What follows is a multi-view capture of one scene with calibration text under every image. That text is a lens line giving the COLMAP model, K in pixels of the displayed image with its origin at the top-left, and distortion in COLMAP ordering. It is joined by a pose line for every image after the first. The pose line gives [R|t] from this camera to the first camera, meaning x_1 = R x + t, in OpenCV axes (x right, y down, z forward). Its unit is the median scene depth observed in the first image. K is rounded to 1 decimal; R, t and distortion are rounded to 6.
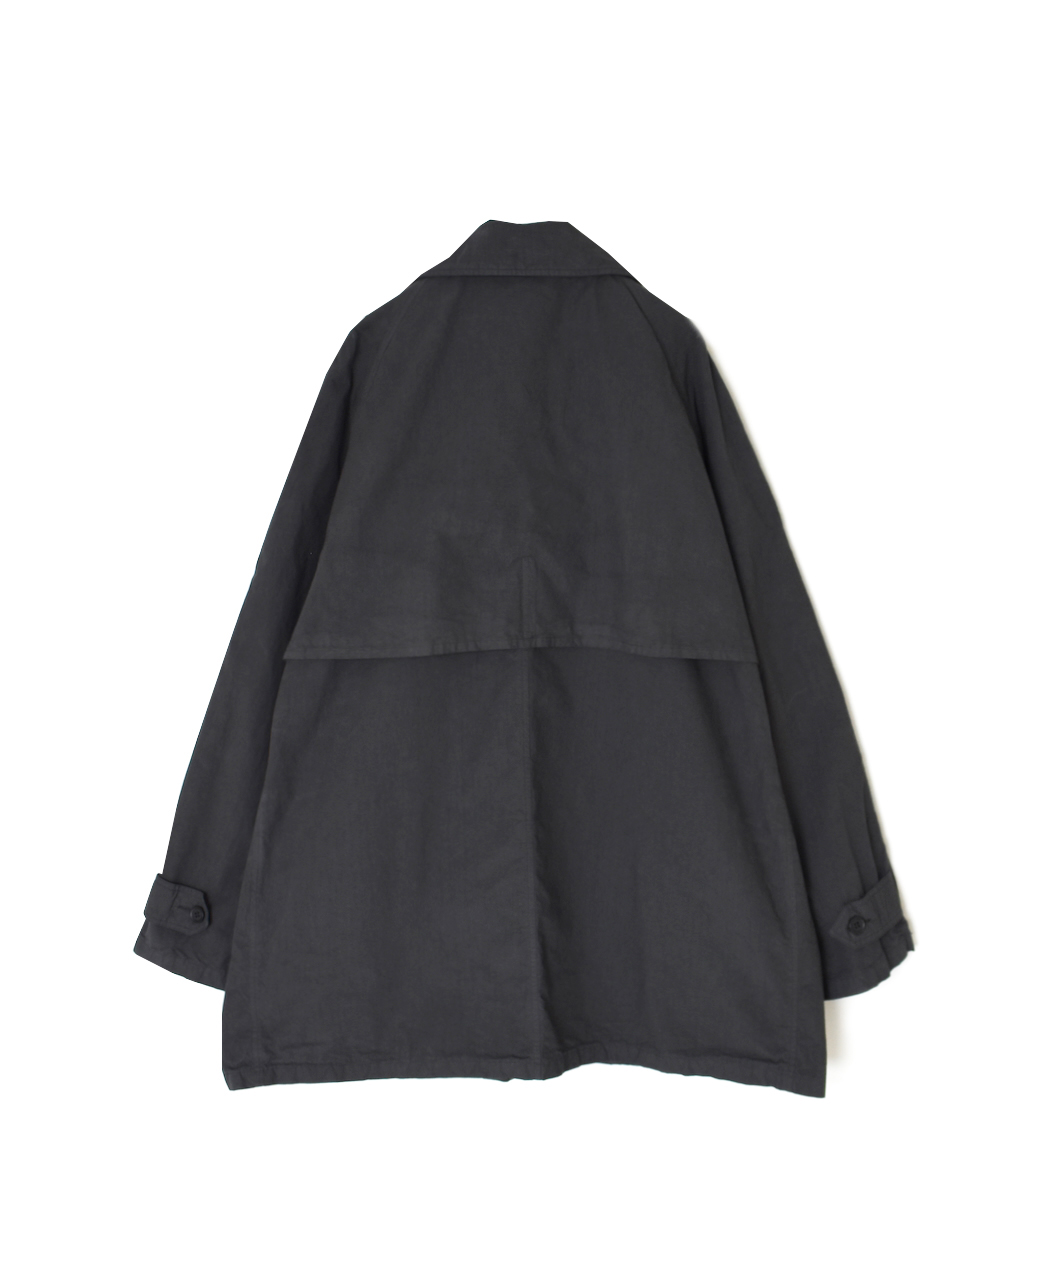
lens RADIAL K [[1486.0, 0, 524.6], [0, 1486.0, 569.0], [0, 0, 1]] dist [-0.081111, 0.007680]
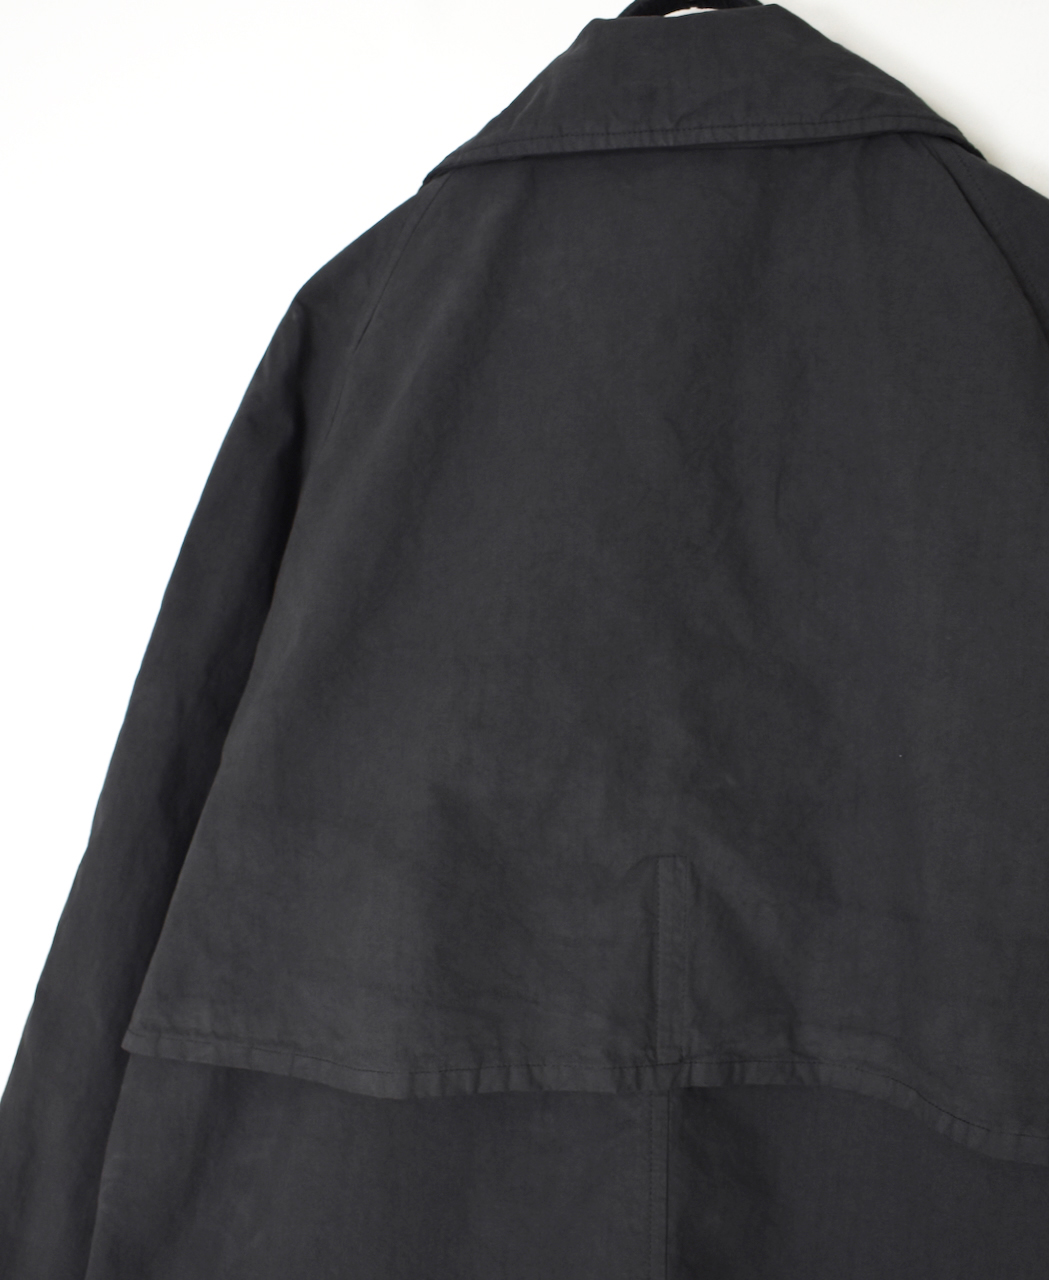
lens RADIAL K [[1486.0, 0, 524.6], [0, 1486.0, 569.0], [0, 0, 1]] dist [-0.081111, 0.007680]
pose [[0.955434, 0.011063, -0.294997, 0.079213], [-0.029580, 0.997856, -0.058380, -0.059835], [0.293718, 0.064504, 0.953713, 0.613263]]
